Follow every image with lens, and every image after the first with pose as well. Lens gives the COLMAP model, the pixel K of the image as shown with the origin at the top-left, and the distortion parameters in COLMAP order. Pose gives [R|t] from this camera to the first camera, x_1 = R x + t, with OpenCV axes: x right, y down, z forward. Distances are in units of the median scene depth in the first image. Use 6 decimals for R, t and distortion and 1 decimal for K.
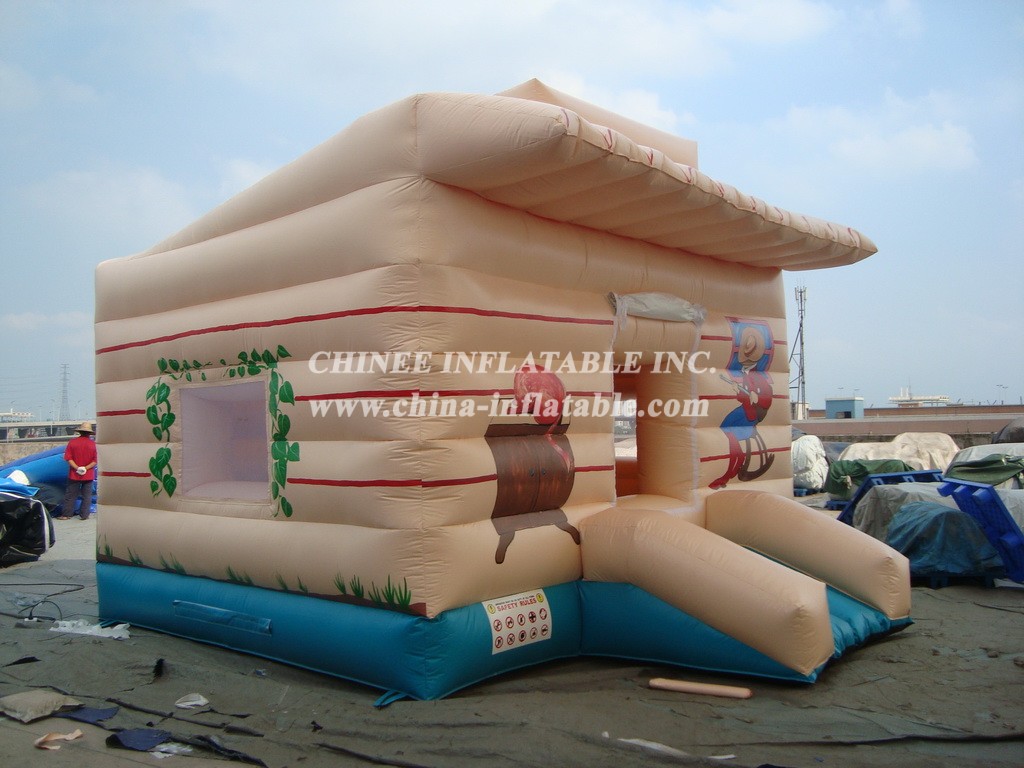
lens RADIAL K [[991.5, 0, 528.1], [0, 991.5, 381.1], [0, 0, 1]] dist [-0.208682, 0.207747]
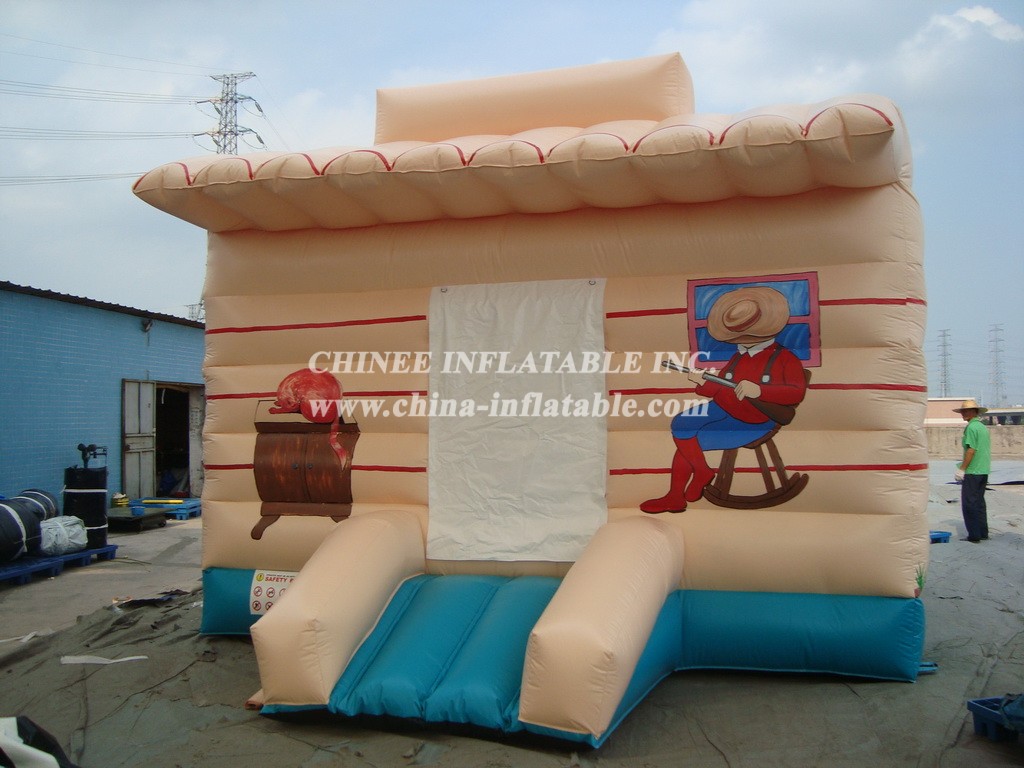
lens RADIAL K [[991.5, 0, 528.1], [0, 991.5, 381.1], [0, 0, 1]] dist [-0.208682, 0.207747]
pose [[0.377577, -0.018913, -0.925785, 1.070388], [0.036371, 0.999323, -0.005582, 0.011610], [0.925264, -0.031564, 0.378009, 0.782667]]
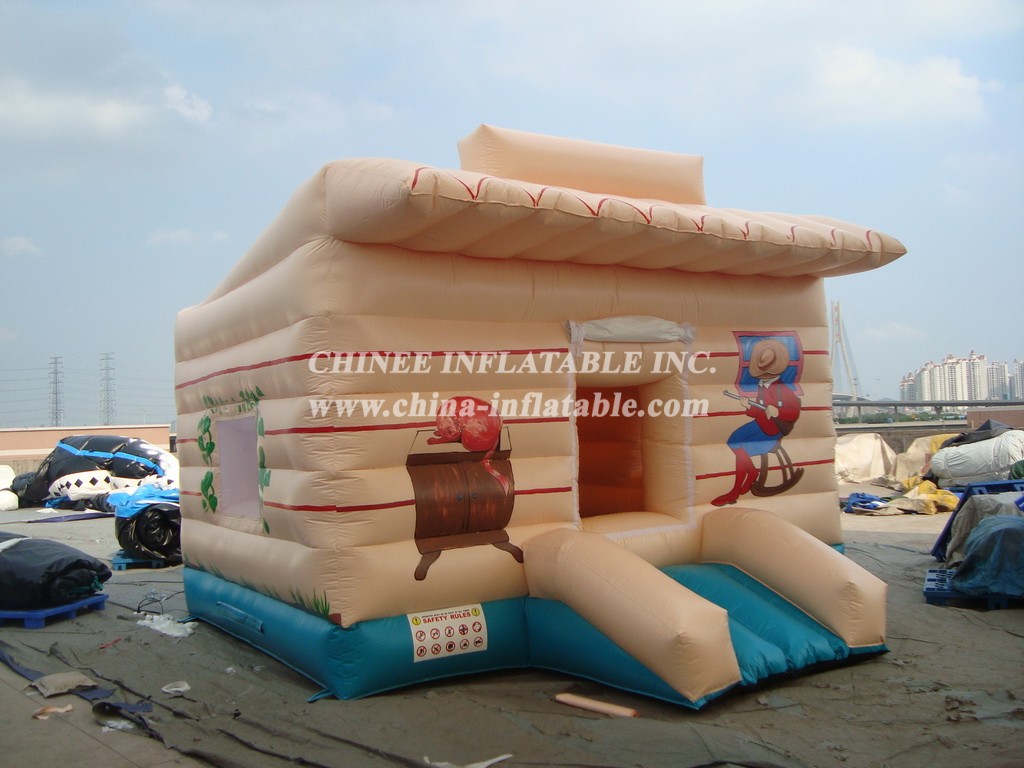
lens RADIAL K [[991.5, 0, 528.1], [0, 991.5, 381.1], [0, 0, 1]] dist [-0.208682, 0.207747]
pose [[0.954614, -0.033158, -0.295993, 0.379140], [0.035472, 0.999368, 0.002451, -0.032667], [0.295724, -0.012839, 0.955187, -0.010727]]
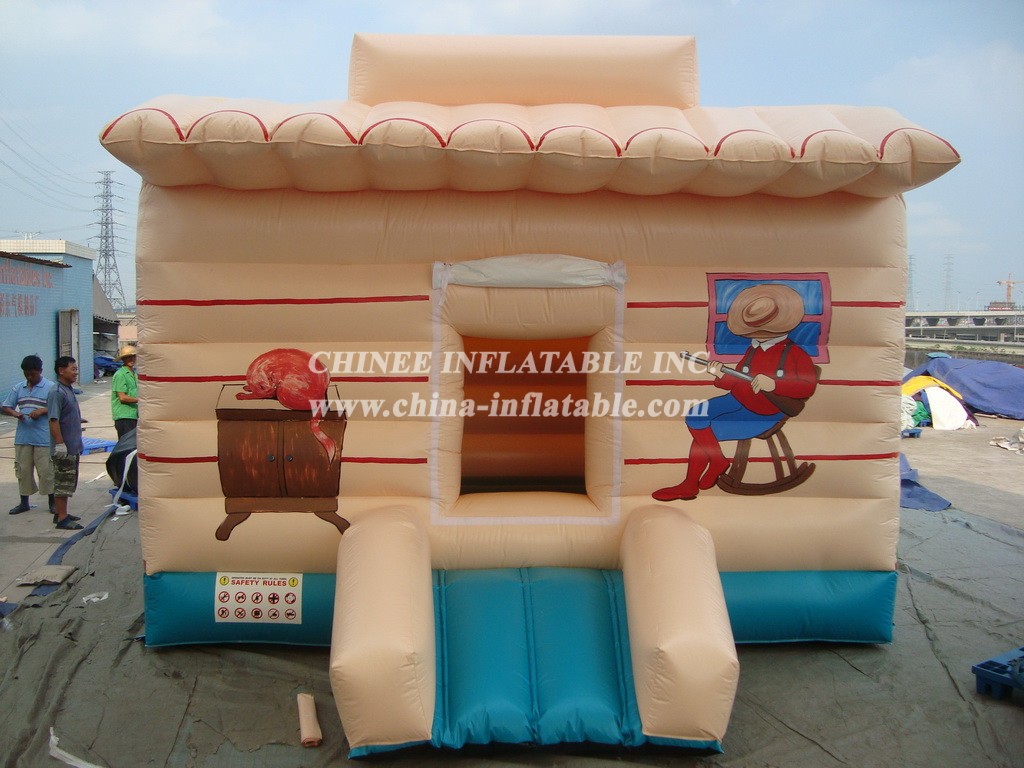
lens RADIAL K [[990.0, 0, 512.0], [0, 990.0, 384.0], [0, 0, 1]] dist [-0.219669, 0.254409]
pose [[0.661506, 0.076596, -0.746018, 0.849550], [0.009086, 0.993879, 0.110102, -0.084250], [0.749884, -0.079611, 0.656761, 0.509346]]
